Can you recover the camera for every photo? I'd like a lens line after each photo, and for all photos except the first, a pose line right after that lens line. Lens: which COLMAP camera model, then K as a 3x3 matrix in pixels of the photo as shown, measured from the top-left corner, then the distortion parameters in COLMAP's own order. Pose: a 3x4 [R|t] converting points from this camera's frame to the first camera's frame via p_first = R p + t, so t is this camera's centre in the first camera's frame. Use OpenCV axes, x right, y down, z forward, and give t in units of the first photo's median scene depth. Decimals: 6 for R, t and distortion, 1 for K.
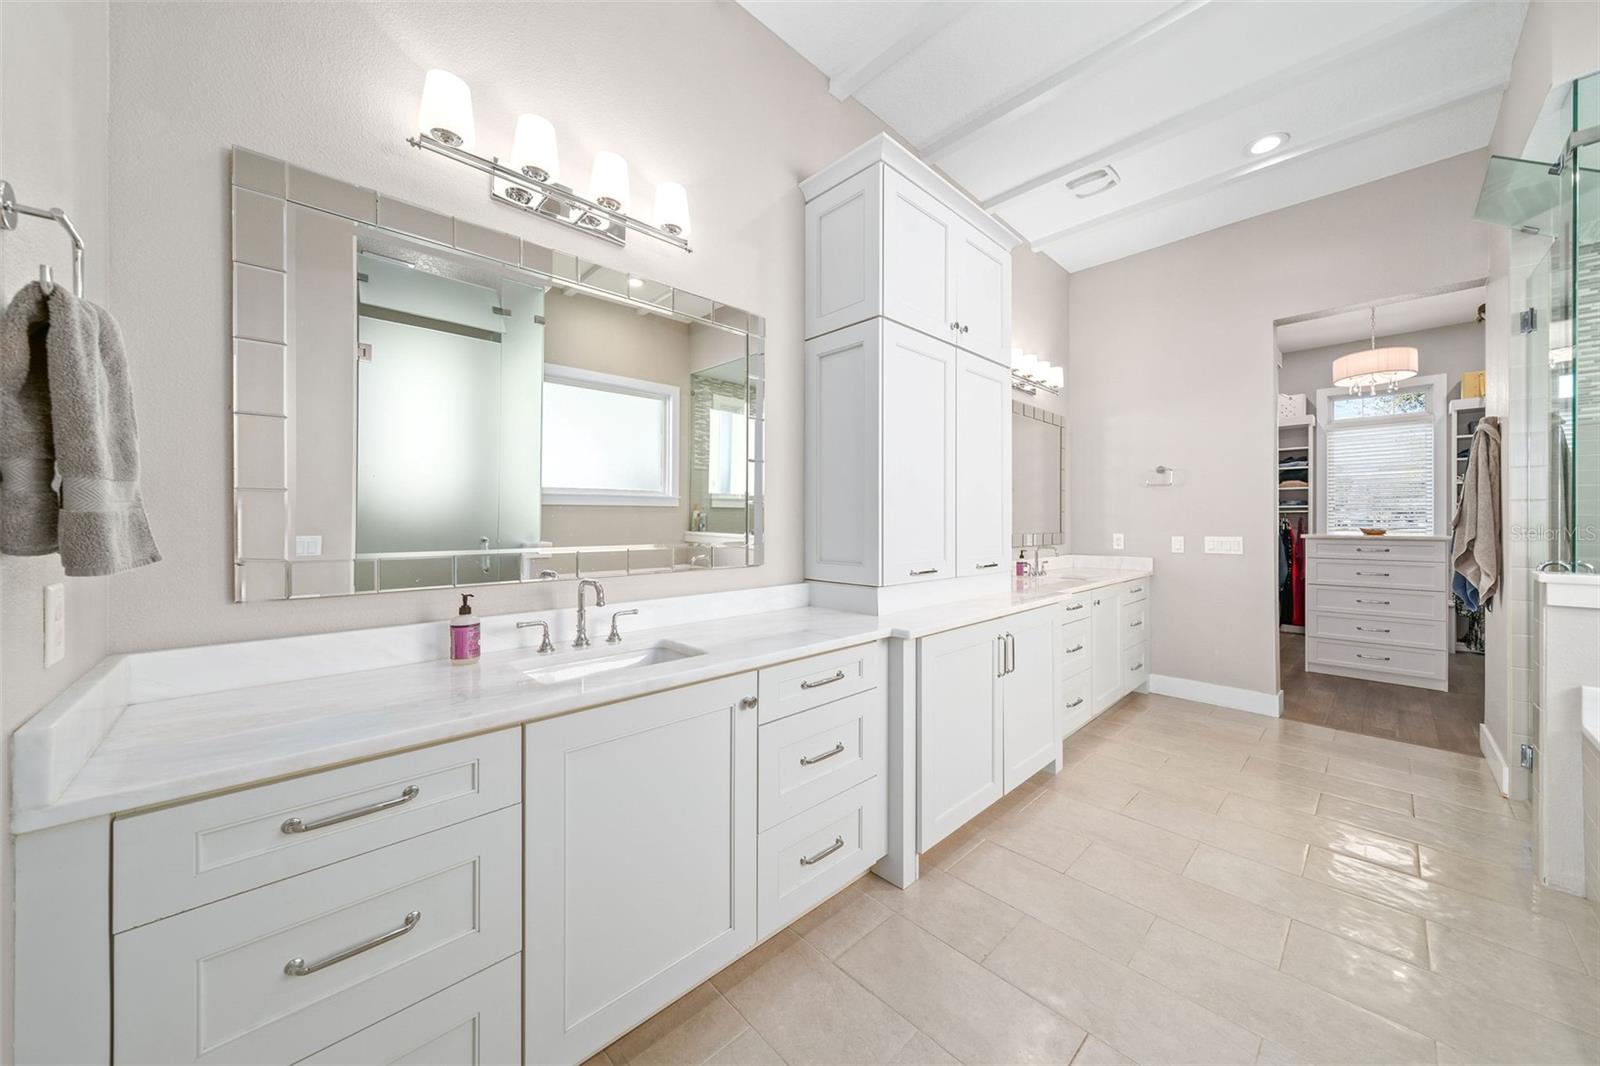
lens RADIAL K [[556.6, 0, 793.9], [0, 556.6, 520.0], [0, 0, 1]] dist [-0.001138, -0.000099]
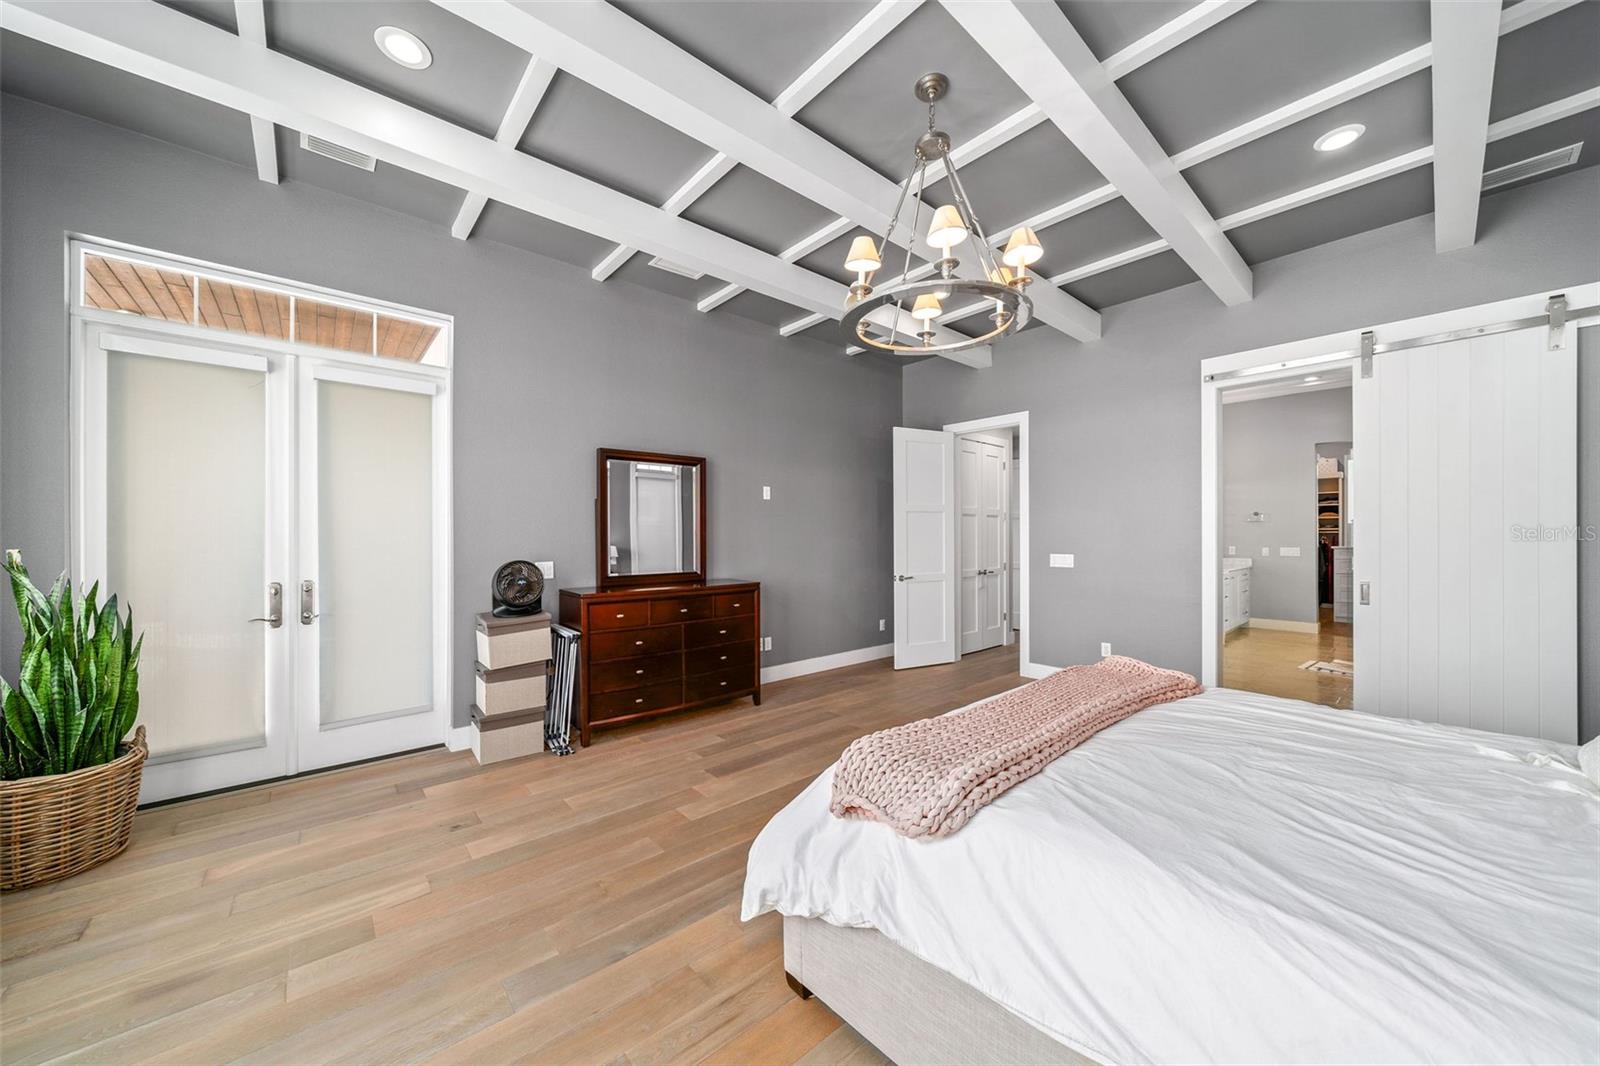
lens RADIAL K [[556.6, 0, 786.3], [0, 556.6, 535.1], [0, 0, 1]] dist [-0.001138, -0.000099]
pose [[0.998963, 0.002200, -0.045471, -0.791372], [-0.002024, 0.999990, 0.003916, -0.016730], [0.045479, -0.003820, 0.998958, -0.902729]]
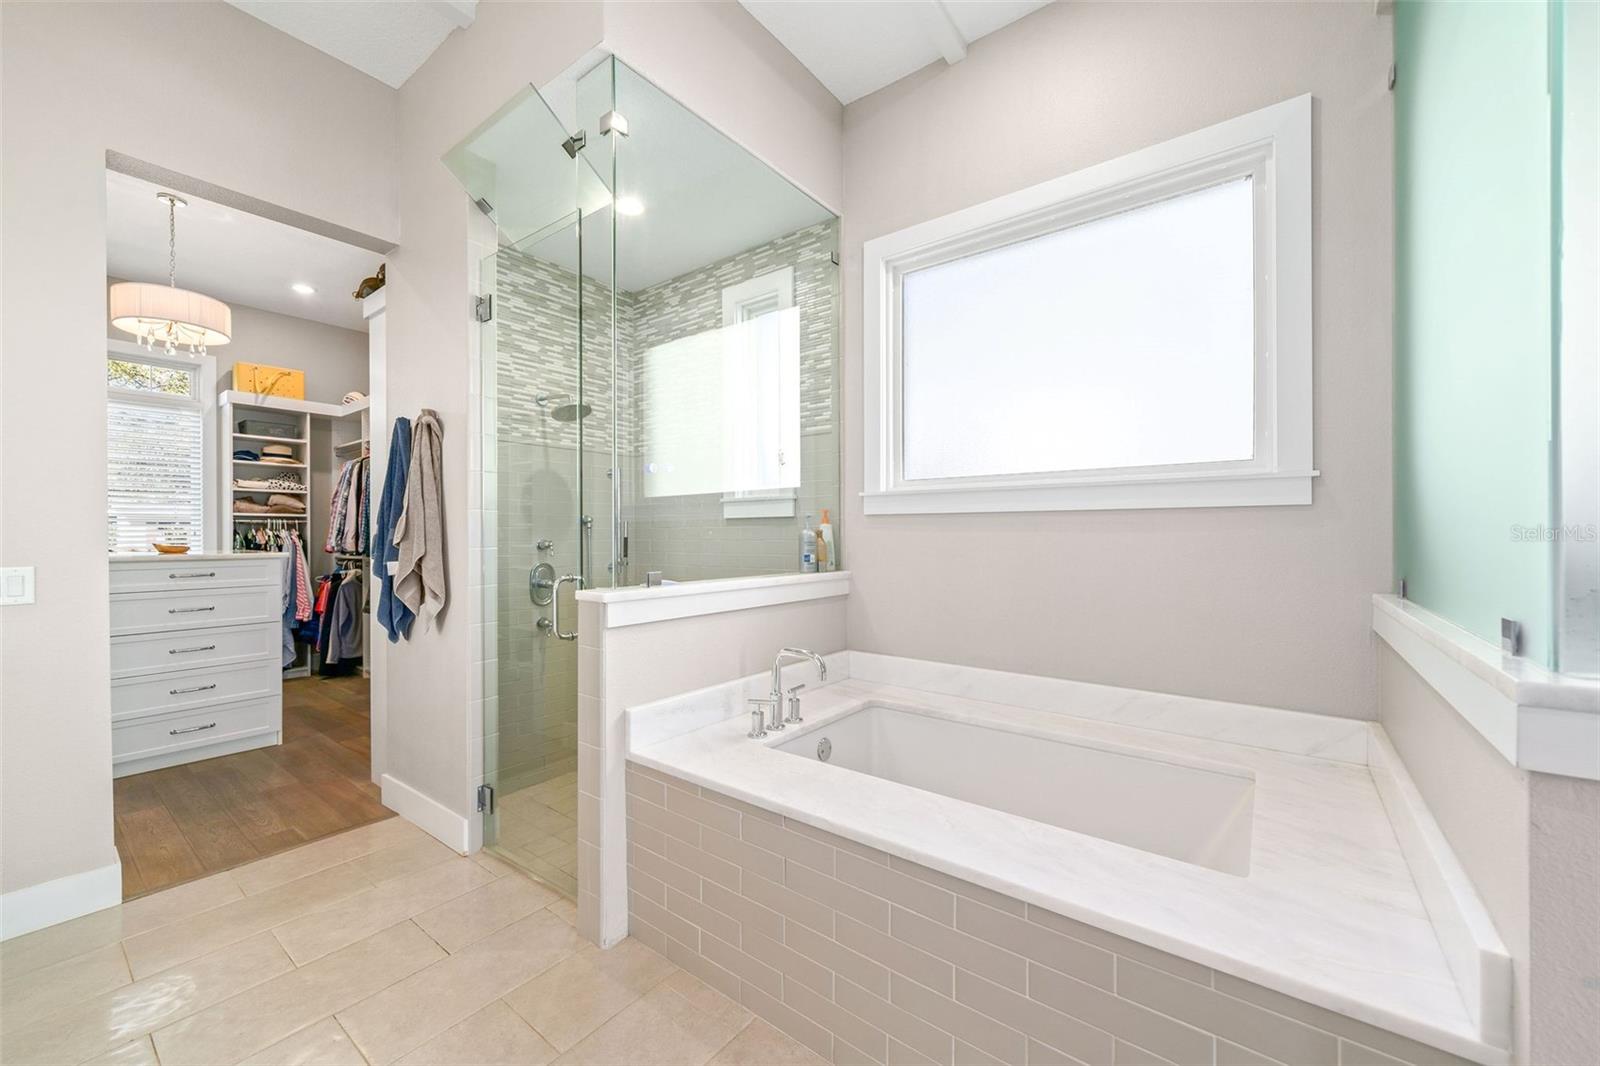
lens RADIAL K [[617.9, 0, 800.7], [0, 617.9, 536.4], [0, 0, 1]] dist [0.000809, -0.000394]
pose [[-0.170468, -0.003322, 0.985358, 0.135004], [-0.000146, 0.999994, 0.003346, 0.002177], [-0.985363, 0.000426, -0.170467, 0.350810]]
